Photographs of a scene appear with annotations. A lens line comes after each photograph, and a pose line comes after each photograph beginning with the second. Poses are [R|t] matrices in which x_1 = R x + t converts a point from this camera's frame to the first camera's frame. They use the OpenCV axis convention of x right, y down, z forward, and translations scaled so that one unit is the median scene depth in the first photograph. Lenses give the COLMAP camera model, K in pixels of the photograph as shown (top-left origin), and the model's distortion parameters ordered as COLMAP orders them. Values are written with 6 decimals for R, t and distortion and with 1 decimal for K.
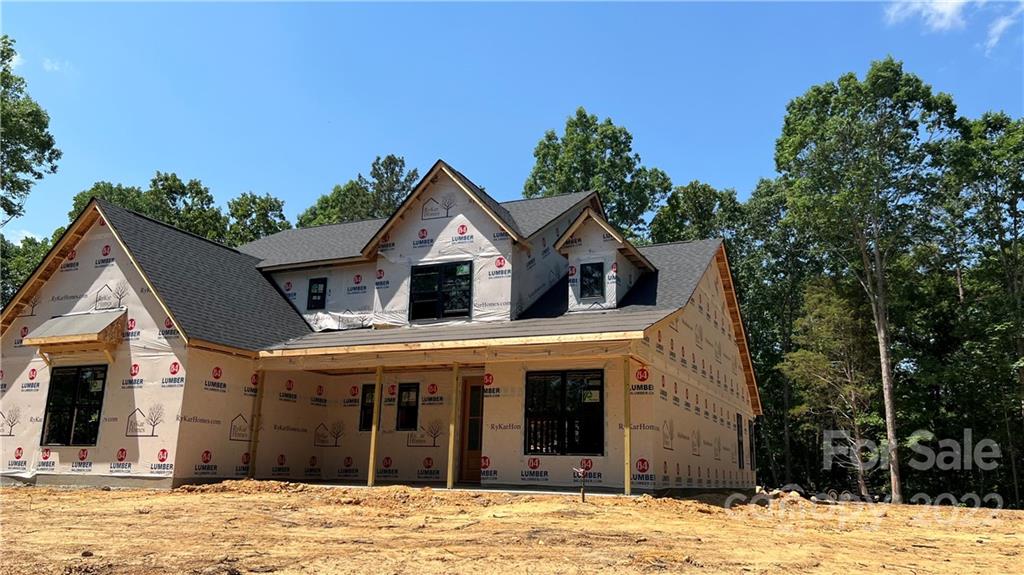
lens RADIAL K [[801.9, 0, 512.0], [0, 801.9, 287.5], [0, 0, 1]] dist [0.040605, -0.086935]
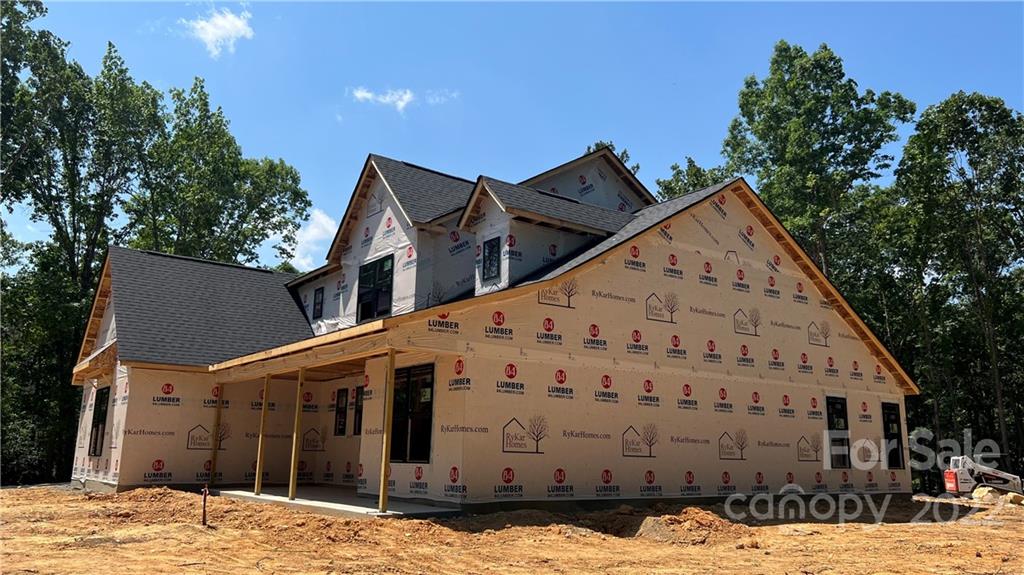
lens RADIAL K [[803.7, 0, 477.0], [0, 803.7, 284.3], [0, 0, 1]] dist [0.001071, 0.108169]
pose [[0.860739, -0.115701, -0.495723, 0.510170], [0.118563, 0.992611, -0.025809, 0.038740], [0.495046, -0.036559, 0.868097, 0.232582]]
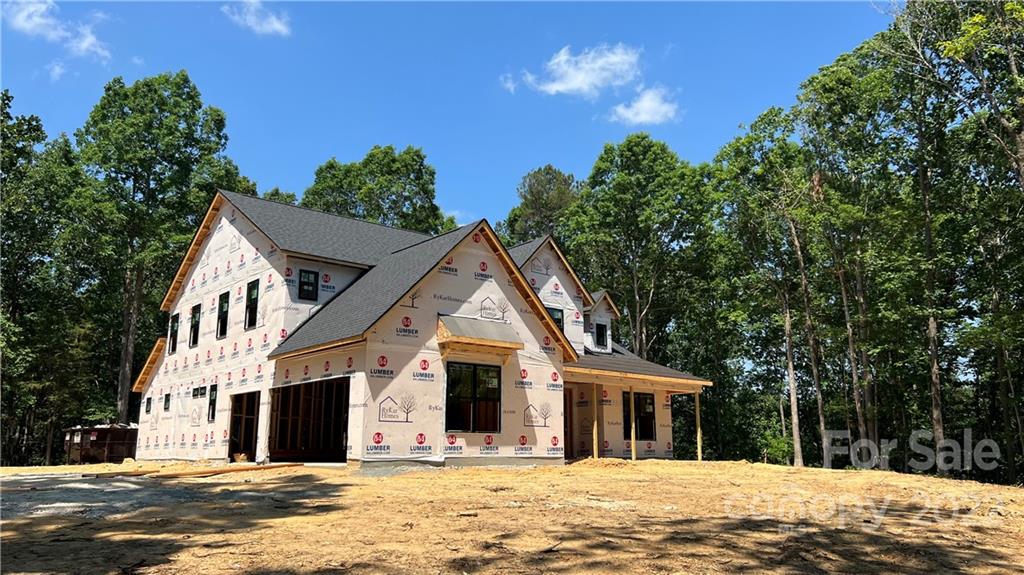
lens RADIAL K [[780.0, 0, 528.7], [0, 780.0, 289.4], [0, 0, 1]] dist [0.160209, -0.076574]
pose [[0.422294, 0.163570, 0.891579, -1.438397], [-0.211110, 0.974285, -0.078752, 0.060678], [-0.881533, -0.154965, 0.445966, 0.410490]]
